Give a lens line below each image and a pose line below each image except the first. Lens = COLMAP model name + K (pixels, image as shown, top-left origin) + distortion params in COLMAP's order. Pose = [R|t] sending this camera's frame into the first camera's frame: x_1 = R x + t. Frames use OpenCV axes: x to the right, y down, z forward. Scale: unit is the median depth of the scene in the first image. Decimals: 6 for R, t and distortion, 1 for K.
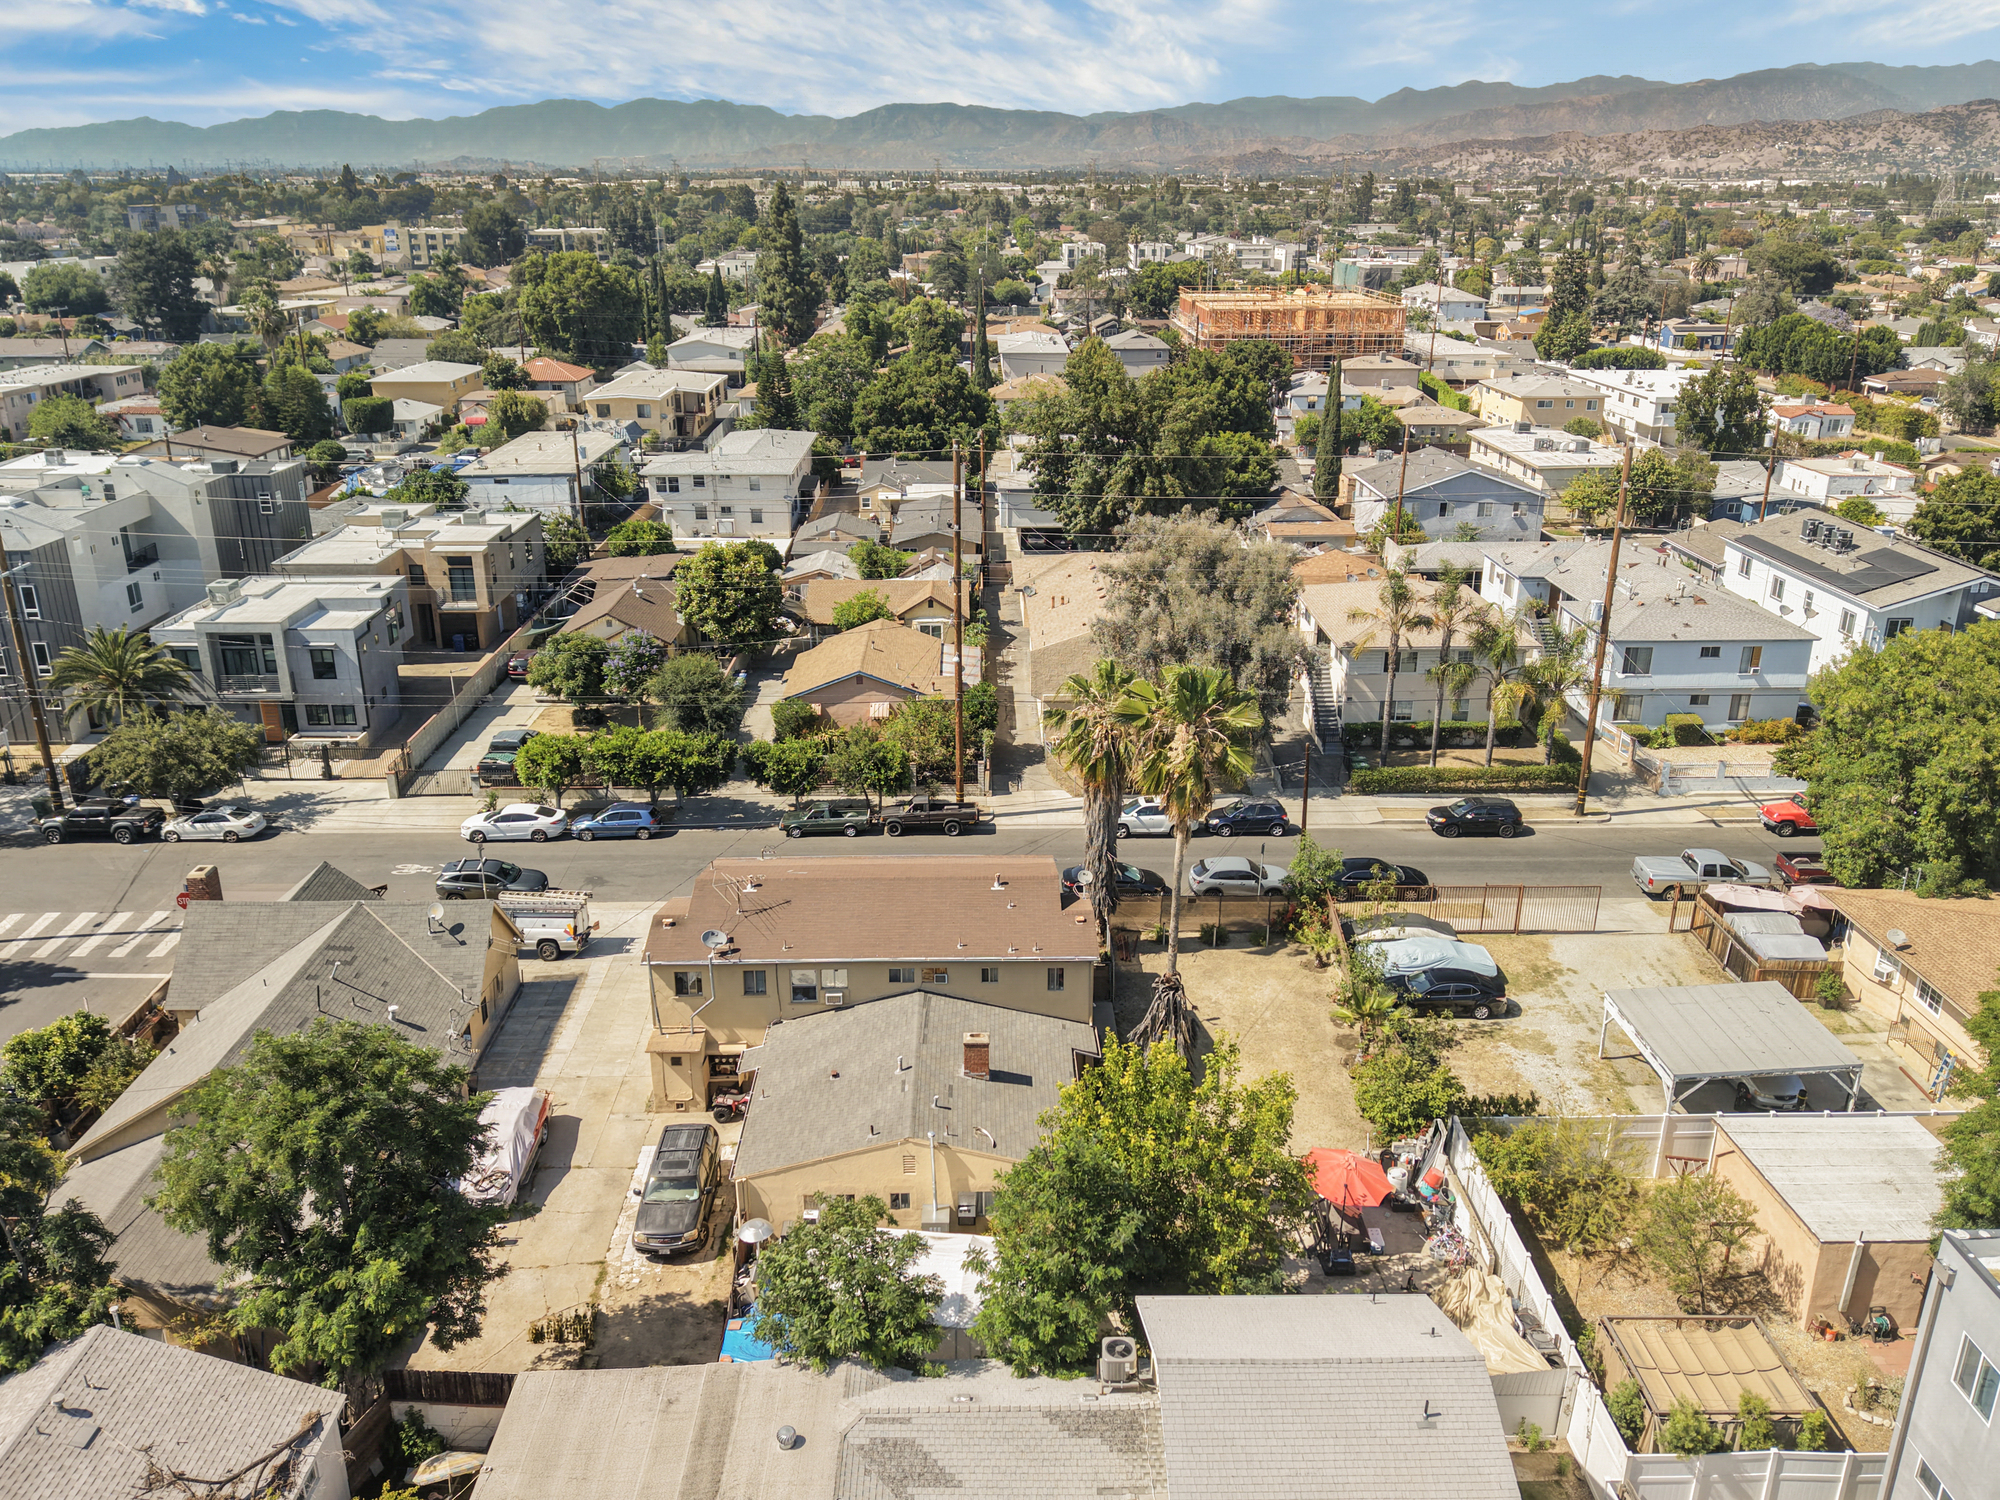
lens RADIAL K [[1528.8, 0, 1000.0], [0, 1528.8, 750.0], [0, 0, 1]] dist [0.074791, -0.098441]
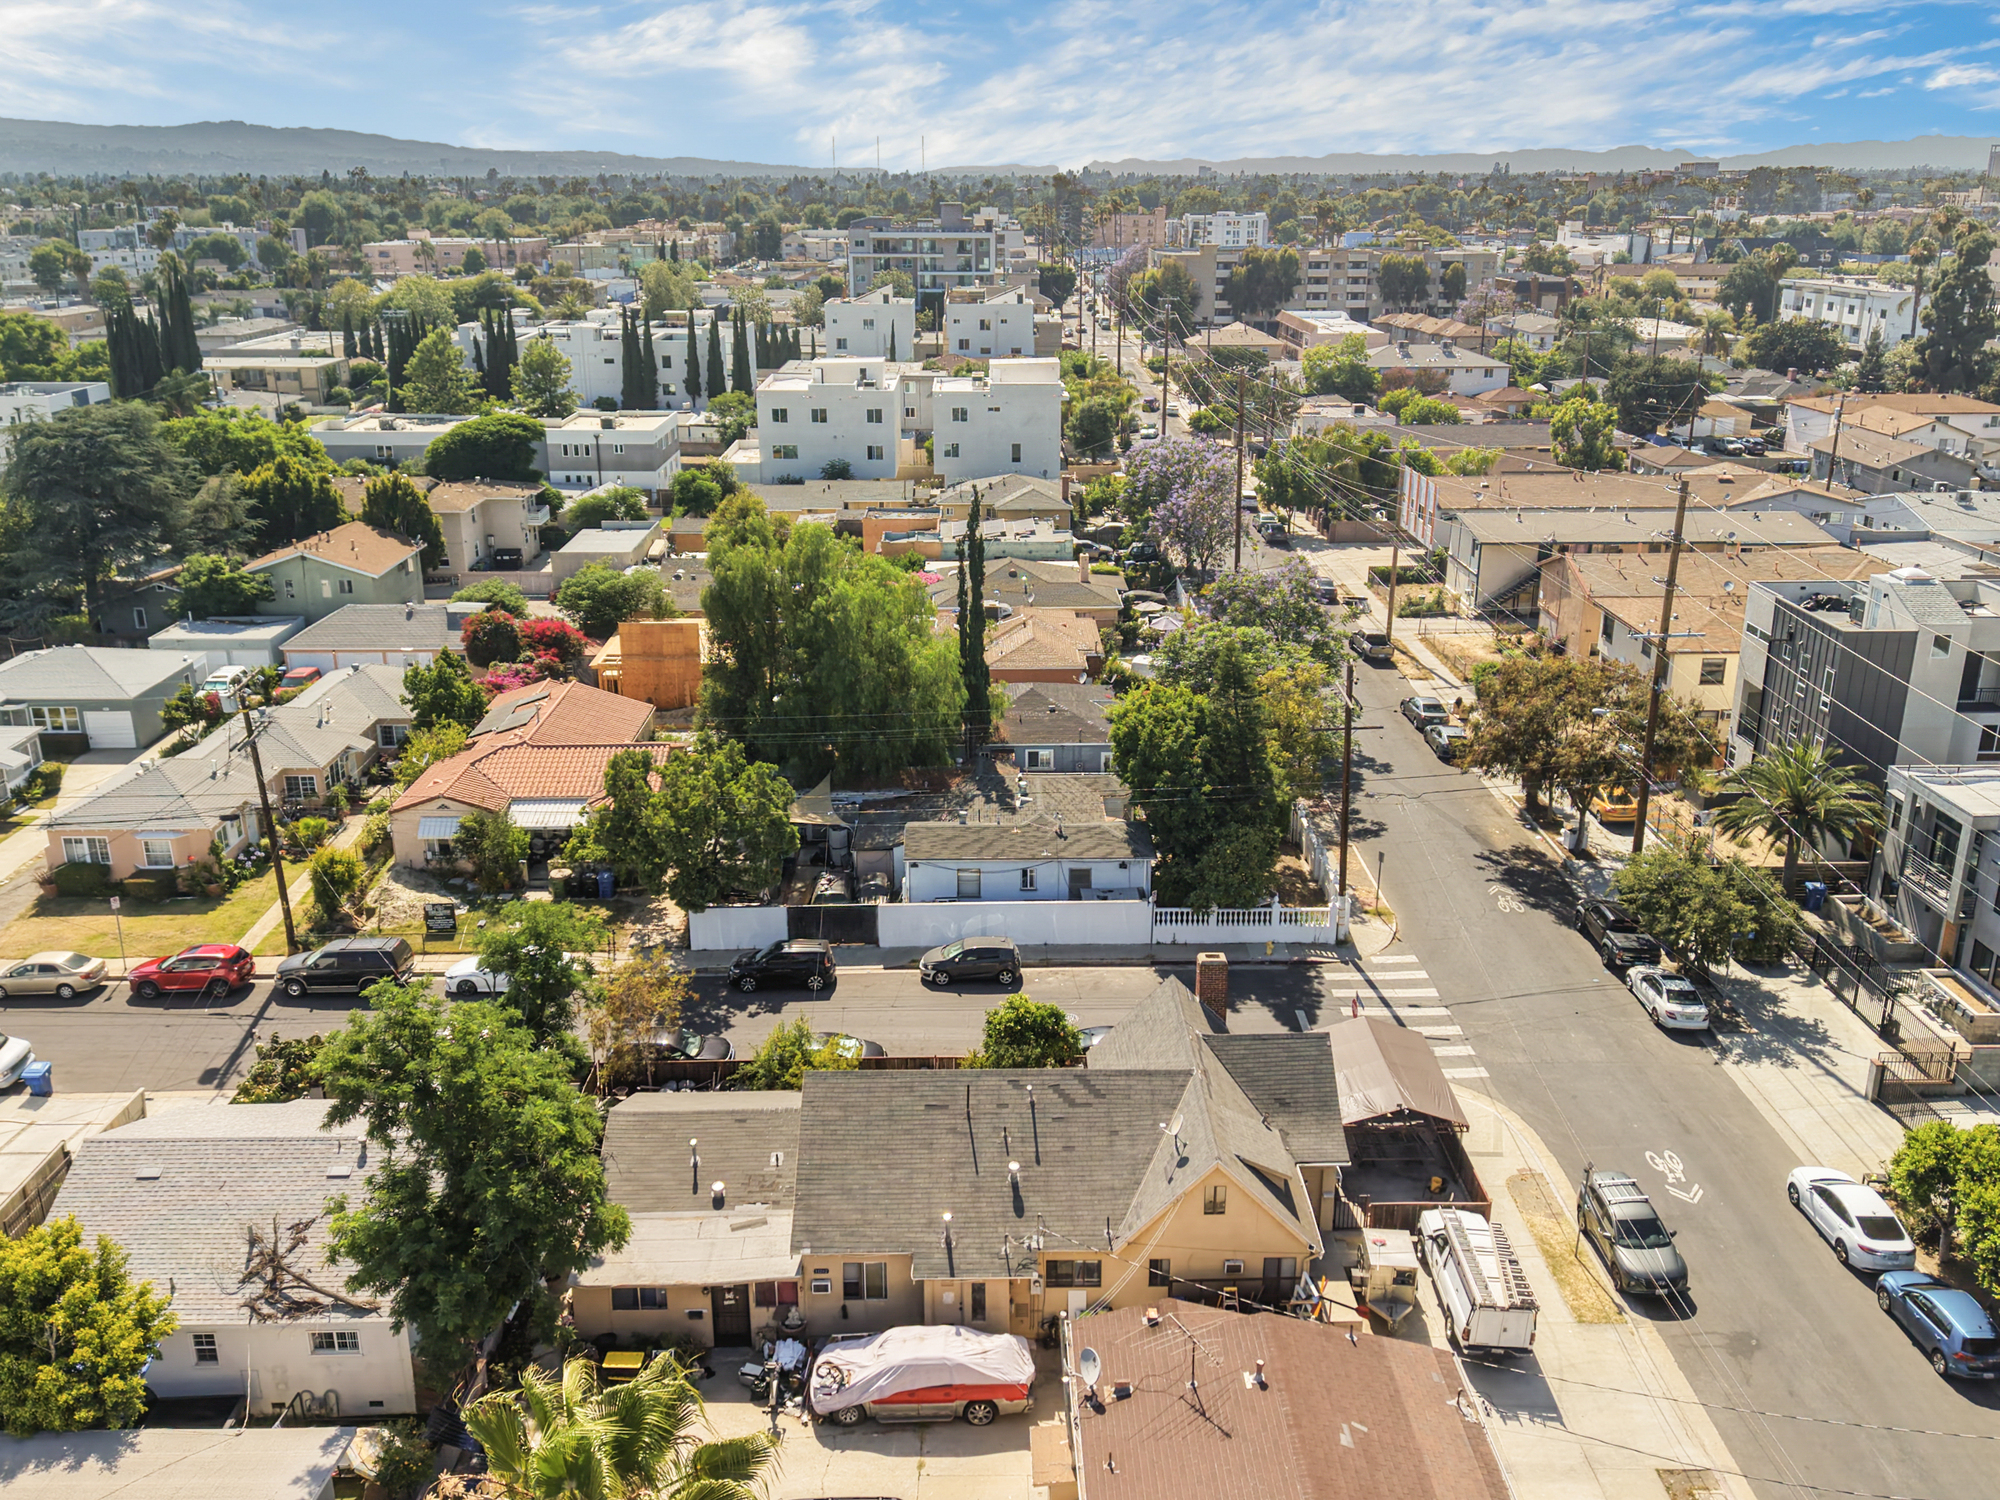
lens RADIAL K [[1668.1, 0, 1005.5], [0, 1668.1, 752.6], [0, 0, 1]] dist [0.083911, -0.114855]
pose [[-0.003350, 0.317549, -0.948236, 0.240442], [-0.341944, 0.890717, 0.299495, -0.182082], [0.939714, 0.325247, 0.105600, 0.491532]]
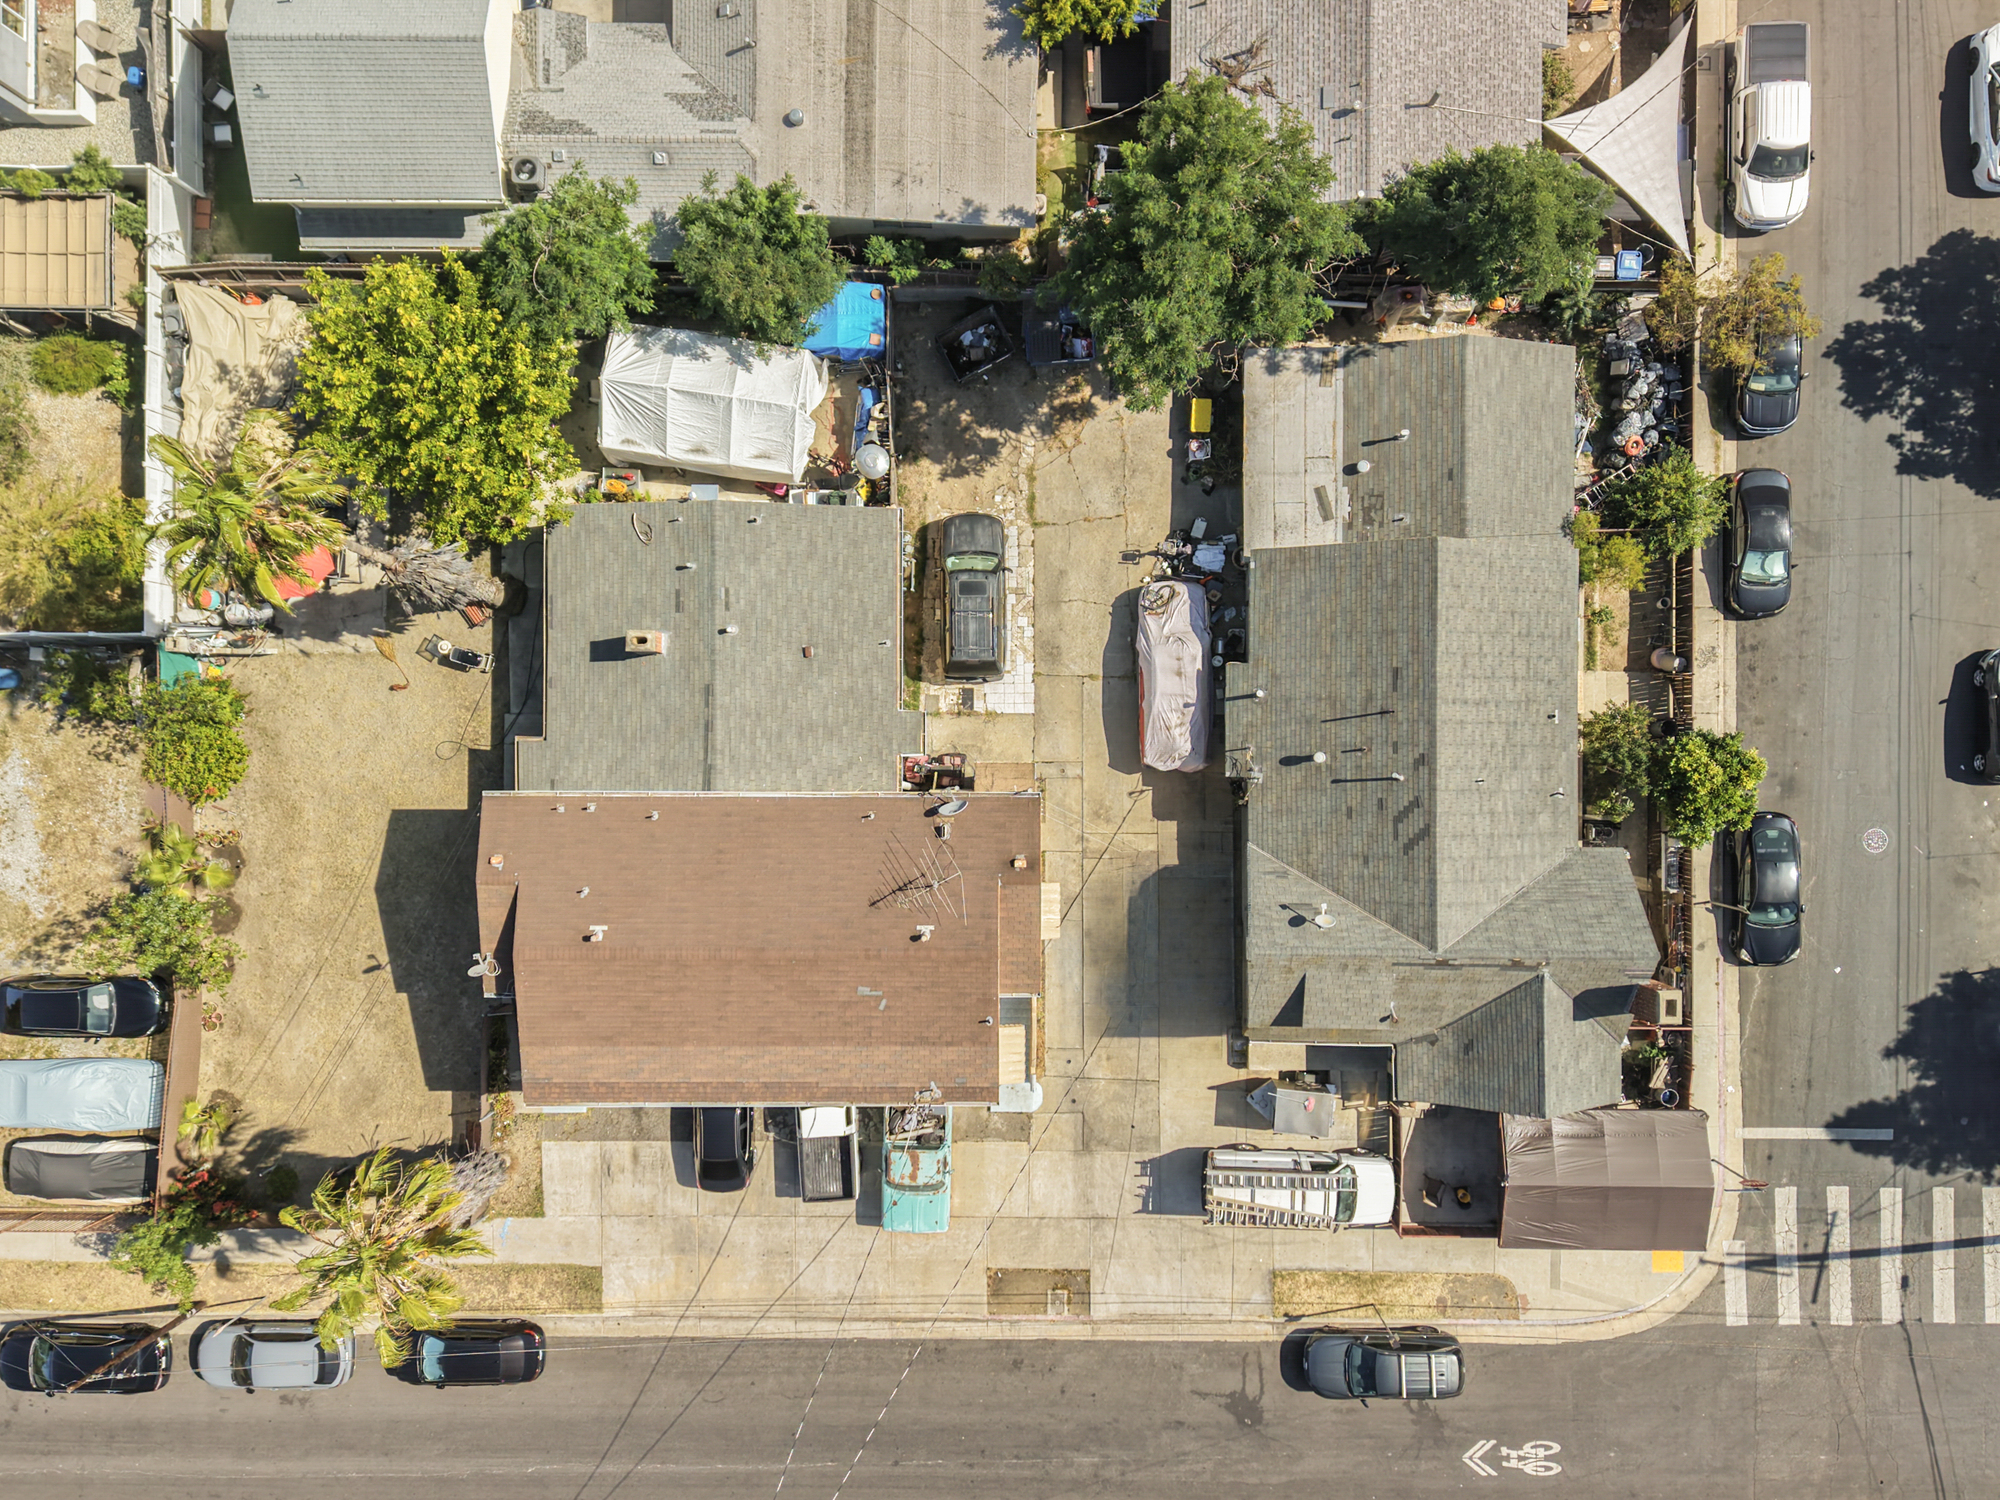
lens RADIAL K [[1668.1, 0, 1005.5], [0, 1668.1, 752.6], [0, 0, 1]] dist [0.083911, -0.114855]
pose [[-0.999761, -0.021845, -0.000272, -0.128968], [0.007268, -0.344314, 0.938827, -0.420022], [-0.020603, 0.938600, 0.344390, 0.405385]]
